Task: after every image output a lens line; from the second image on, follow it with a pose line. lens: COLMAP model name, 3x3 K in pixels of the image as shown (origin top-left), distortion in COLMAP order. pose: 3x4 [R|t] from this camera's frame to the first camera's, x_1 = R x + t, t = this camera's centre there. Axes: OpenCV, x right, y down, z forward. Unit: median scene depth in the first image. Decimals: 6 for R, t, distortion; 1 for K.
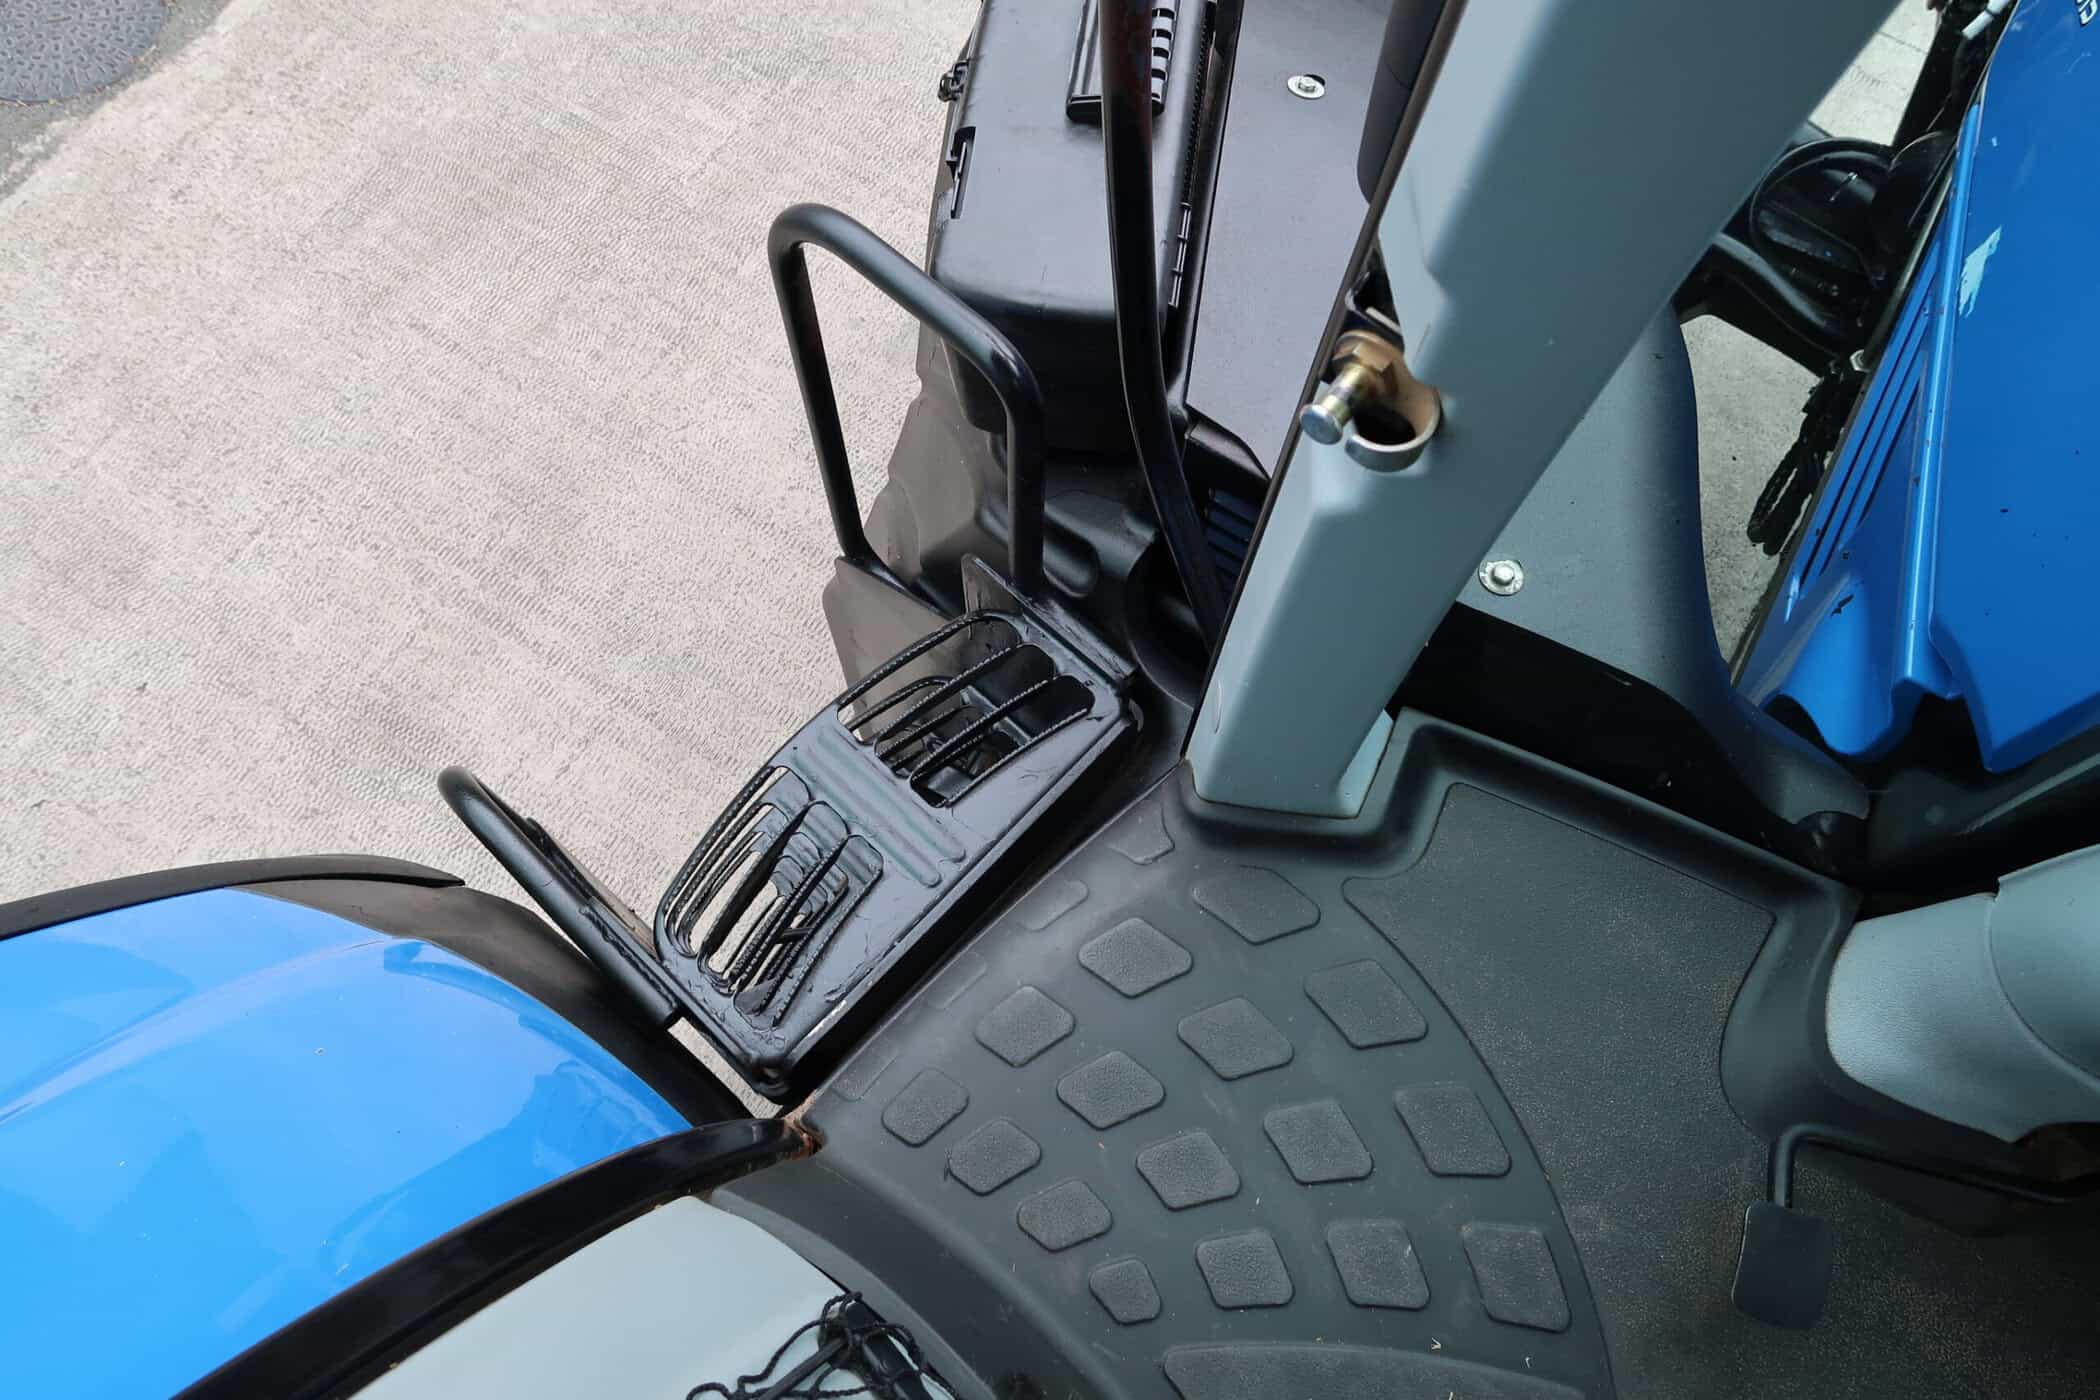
lens RADIAL K [[1436.7, 0, 1043.4], [0, 1436.7, 695.9], [0, 0, 1]] dist [-0.028058, 0.004555]
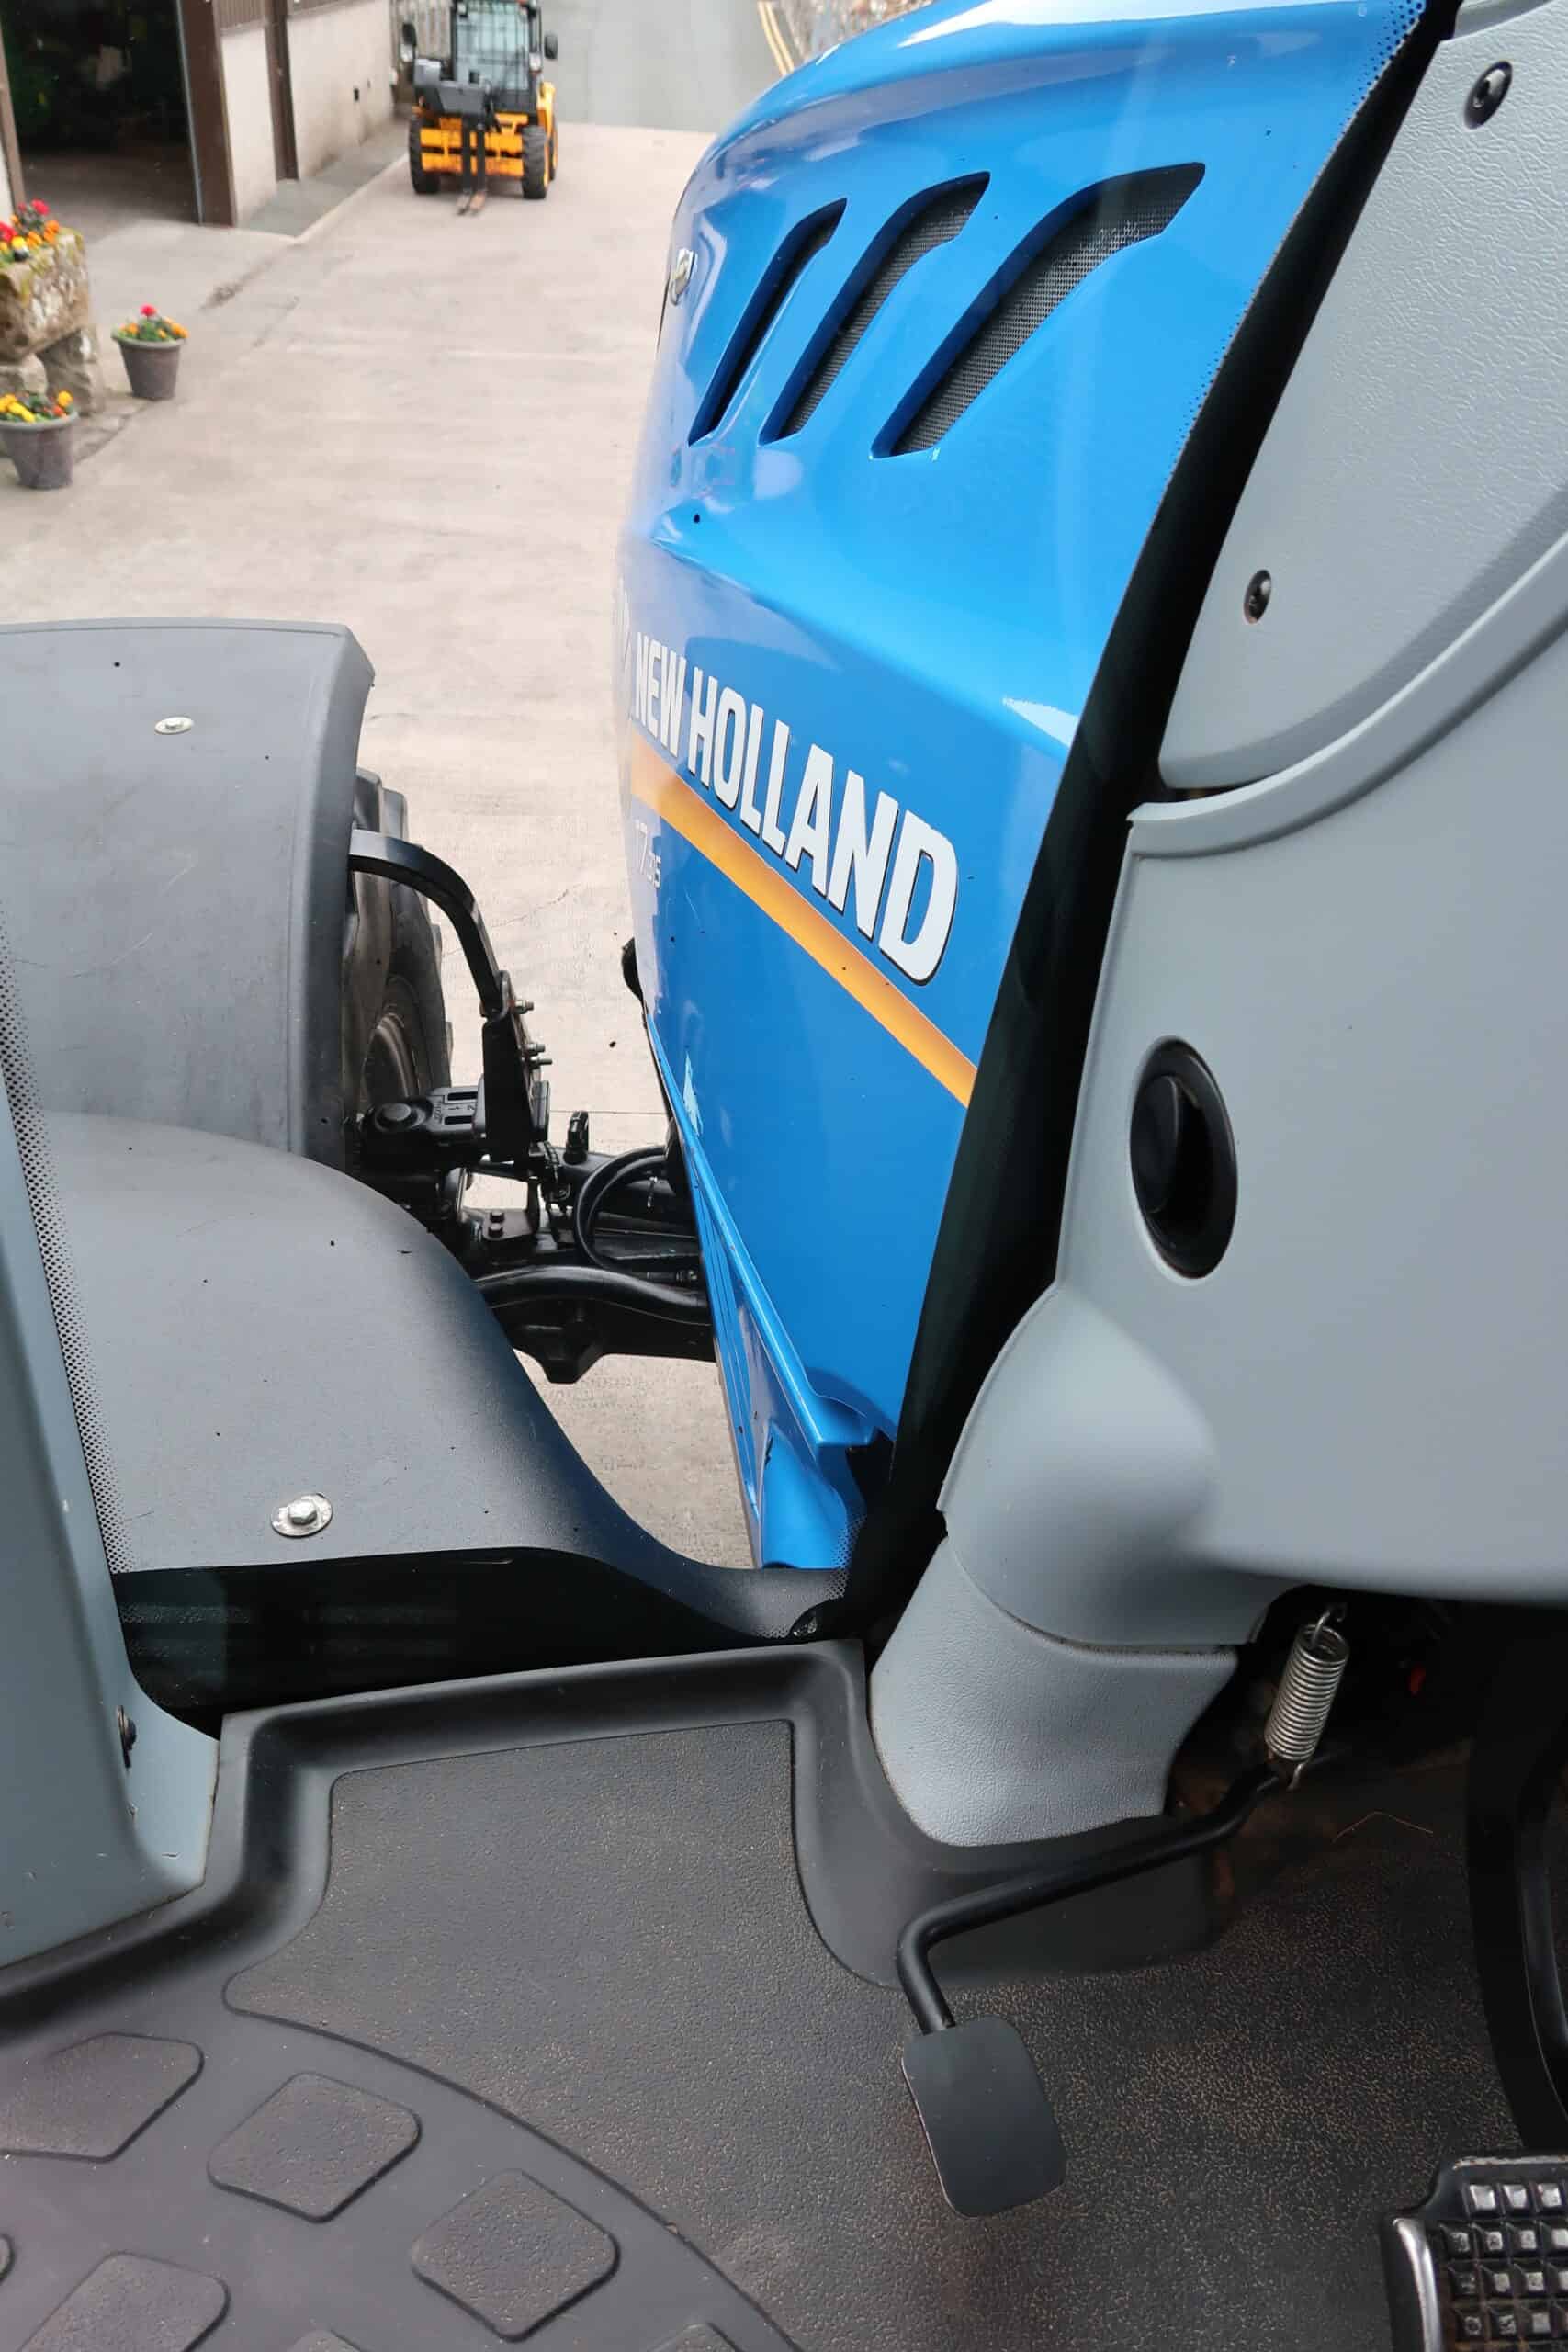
lens RADIAL K [[1609.0, 0, 771.8], [0, 1609.0, 1191.1], [0, 0, 1]] dist [-0.028058, 0.004555]
pose [[0.814536, -0.301927, 0.495350, 0.166622], [0.506326, 0.786767, -0.353032, 0.230527], [-0.283135, 0.538365, 0.793724, 0.167935]]
